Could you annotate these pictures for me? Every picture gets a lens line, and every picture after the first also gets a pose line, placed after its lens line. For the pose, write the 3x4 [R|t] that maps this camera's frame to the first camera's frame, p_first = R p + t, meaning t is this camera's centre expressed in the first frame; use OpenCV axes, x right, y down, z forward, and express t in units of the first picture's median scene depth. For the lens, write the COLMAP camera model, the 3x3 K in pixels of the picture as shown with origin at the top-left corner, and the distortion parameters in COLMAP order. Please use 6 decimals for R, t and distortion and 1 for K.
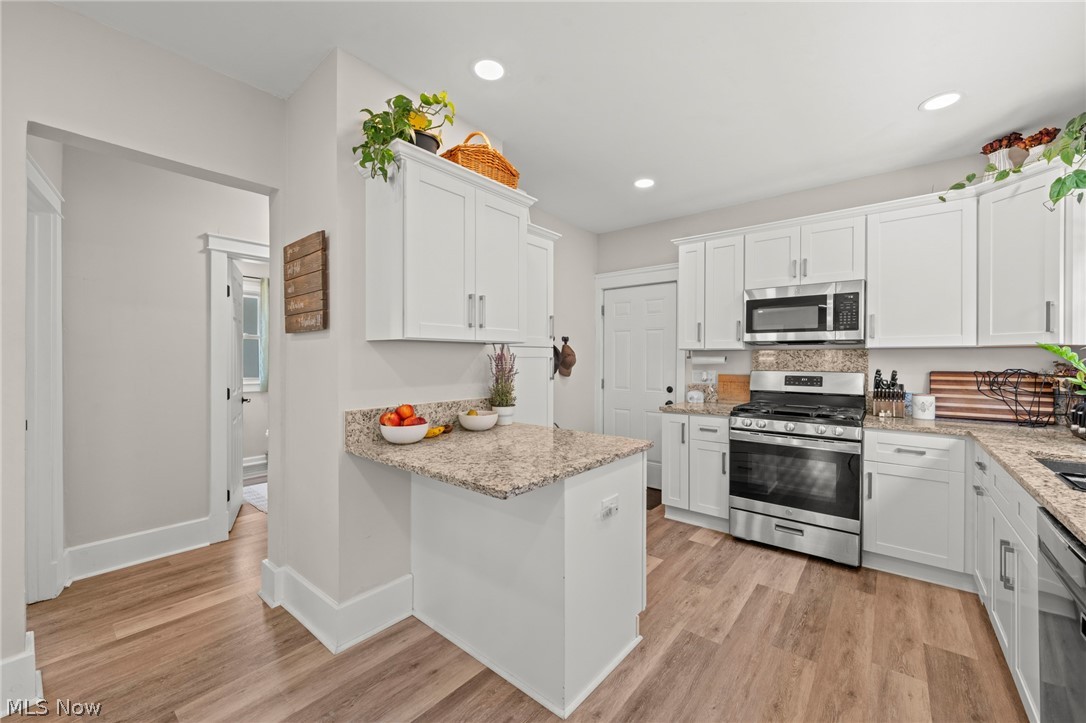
lens RADIAL K [[426.0, 0, 543.0], [0, 426.0, 361.5], [0, 0, 1]] dist [-0.000288, -0.000057]
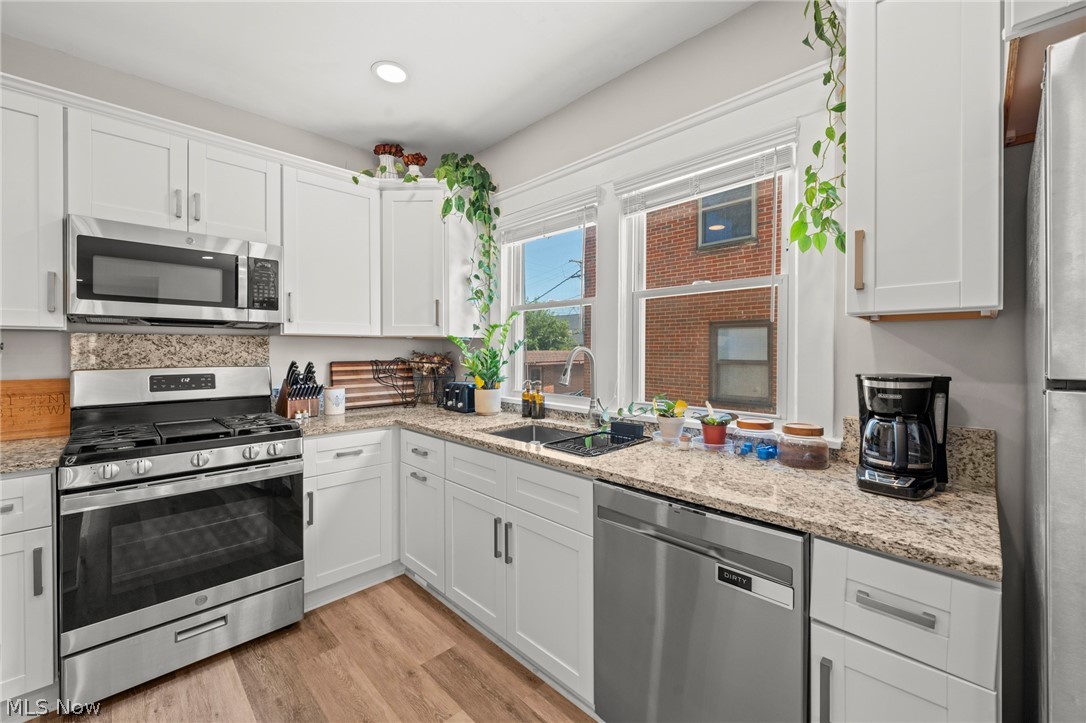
lens RADIAL K [[435.7, 0, 550.7], [0, 435.7, 352.9], [0, 0, 1]] dist [-0.000307, 0.000030]
pose [[0.102156, -0.007843, 0.994737, 0.011061], [0.006767, 0.999951, 0.007189, 0.000006], [-0.994745, 0.005997, 0.102204, 0.428278]]
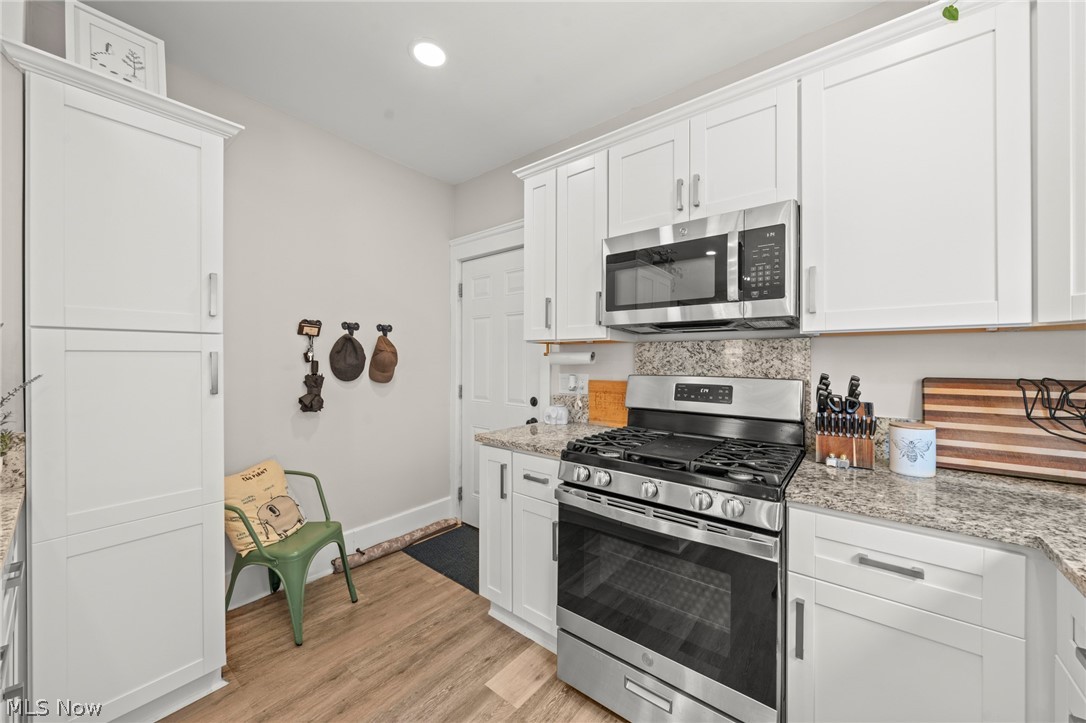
lens RADIAL K [[396.9, 0, 545.1], [0, 396.9, 359.9], [0, 0, 1]] dist [-0.002387, -0.000135]
pose [[0.999965, -0.001702, 0.008149, 0.443475], [0.001740, 0.999988, -0.004661, 0.002756], [-0.008141, 0.004675, 0.999956, 0.520137]]
